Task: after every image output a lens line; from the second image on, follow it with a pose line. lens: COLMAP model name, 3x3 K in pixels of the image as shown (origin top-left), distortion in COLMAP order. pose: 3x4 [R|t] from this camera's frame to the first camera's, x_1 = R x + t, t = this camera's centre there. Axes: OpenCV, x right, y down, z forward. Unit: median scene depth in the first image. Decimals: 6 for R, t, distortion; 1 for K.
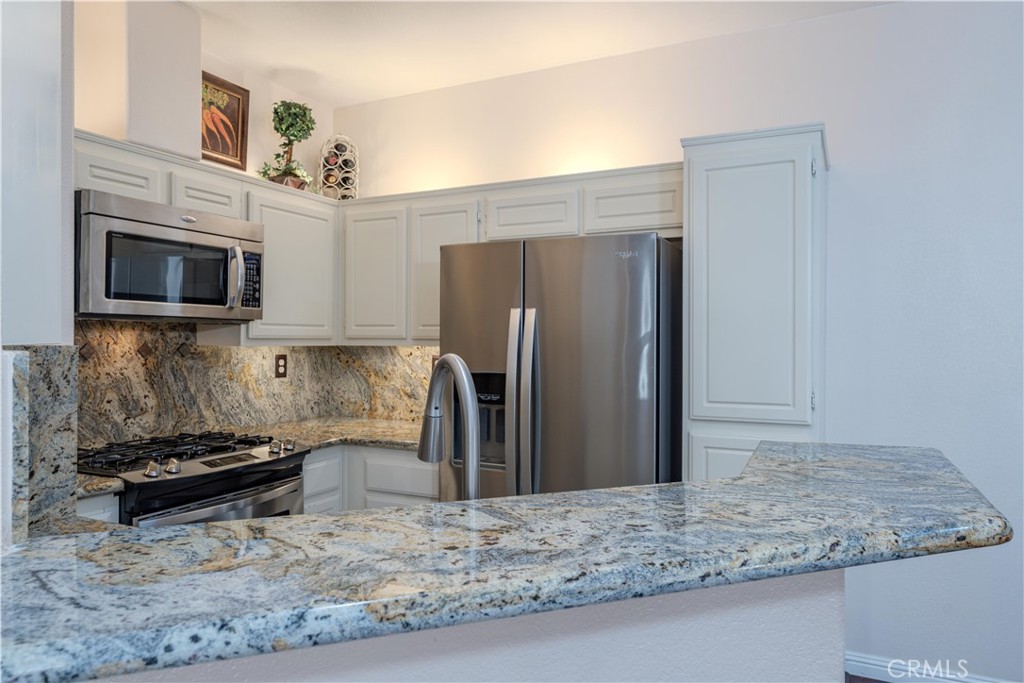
lens RADIAL K [[689.2, 0, 512.9], [0, 689.2, 340.8], [0, 0, 1]] dist [0.005905, 0.001803]
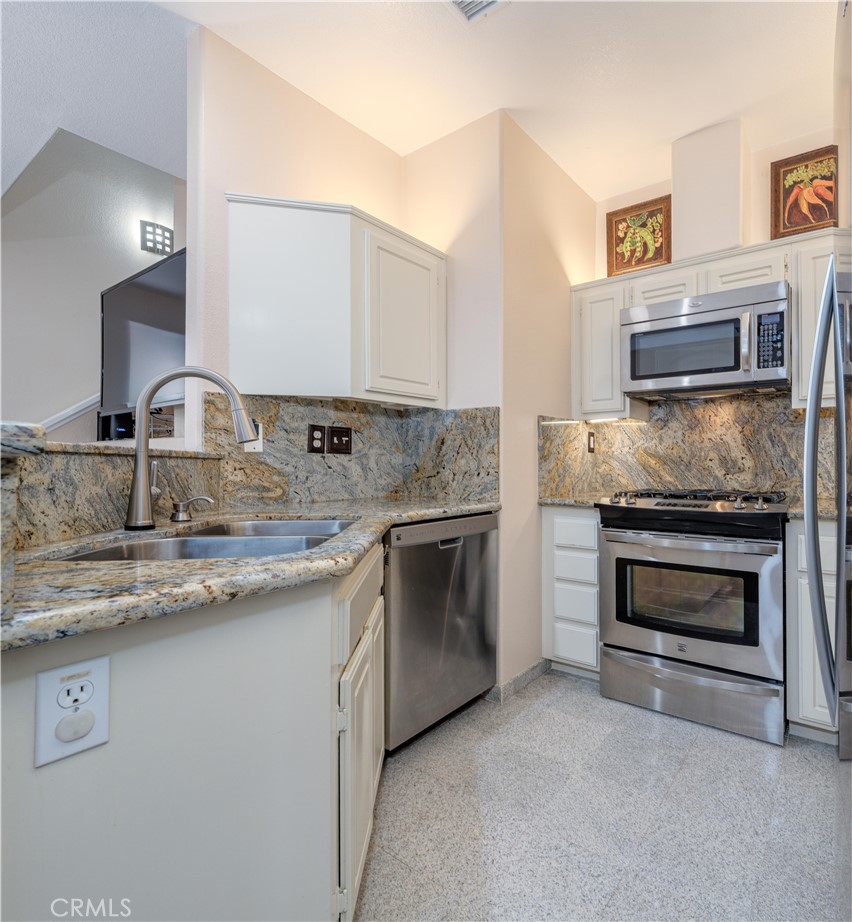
lens RADIAL K [[475.9, 0, 536.9], [0, 475.9, 457.6], [0, 0, 1]] dist [0.000604, -0.000460]
pose [[-0.112867, -0.012396, -0.993533, 0.321027], [-0.002765, 0.999922, -0.012161, 0.085389], [0.993606, 0.001374, -0.112893, 0.689427]]
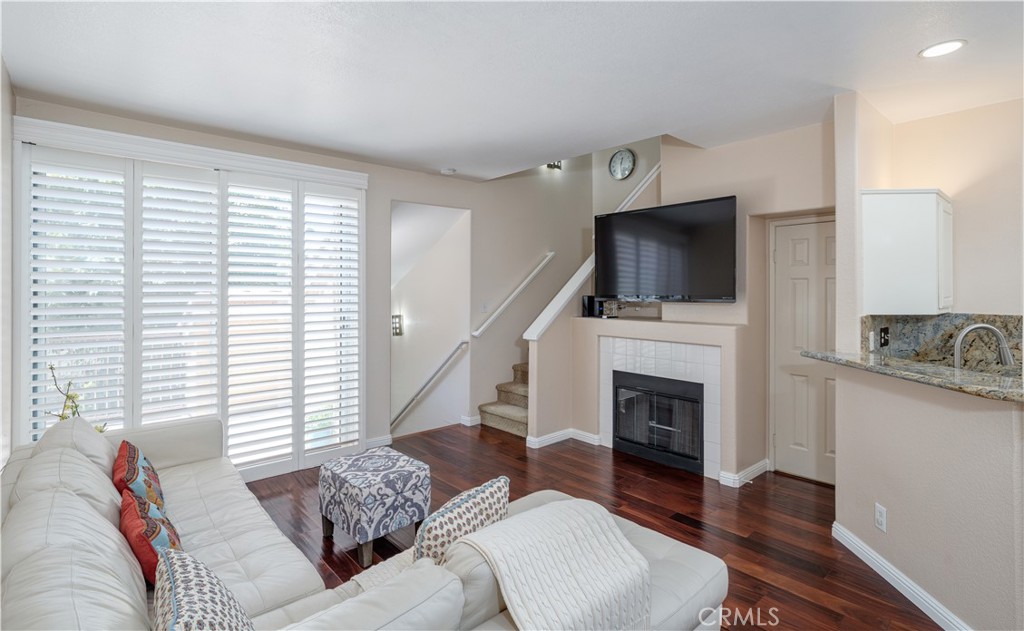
lens RADIAL K [[489.2, 0, 522.4], [0, 489.2, 289.8], [0, 0, 1]] dist [0.002961, -0.000018]
pose [[-0.378136, -0.008645, -0.925710, 0.906370], [-0.003163, 0.999963, -0.008046, -0.032791], [0.925744, -0.000114, -0.378150, 0.025005]]
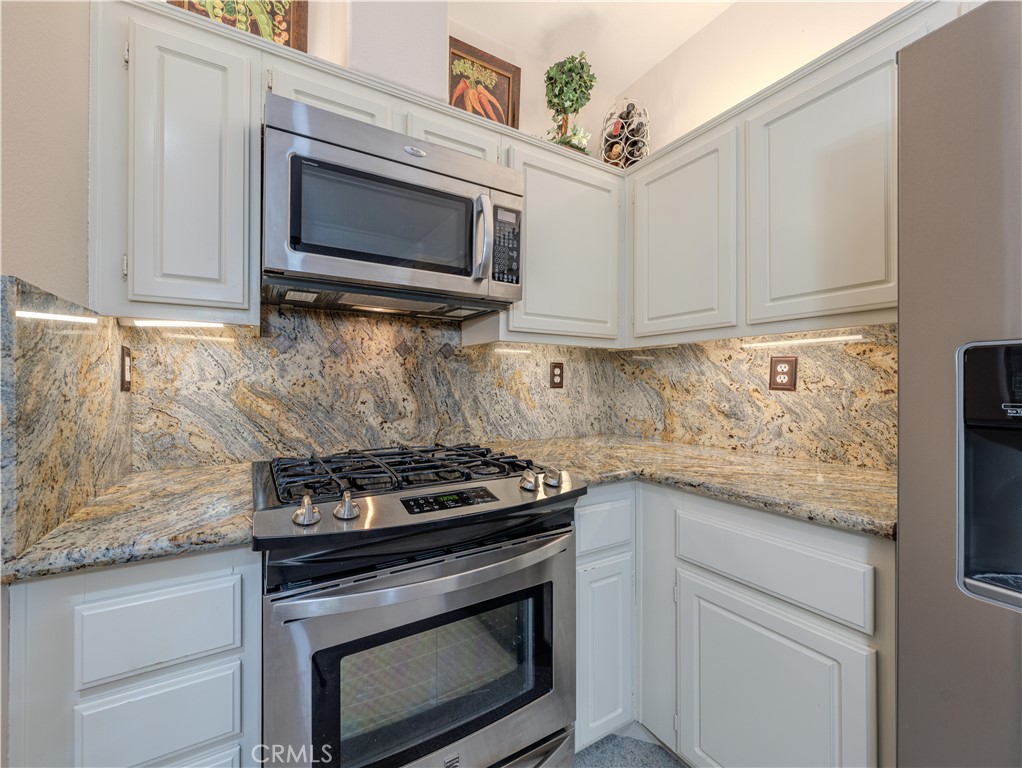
lens RADIAL K [[390.3, 0, 450.5], [0, 390.3, 383.9], [0, 0, 1]] dist [-0.006859, 0.000090]
pose [[0.802779, -0.001535, -0.596275, -0.165431], [-0.002315, 0.999981, -0.005691, 0.058848], [0.596272, 0.005949, 0.802760, 0.585237]]
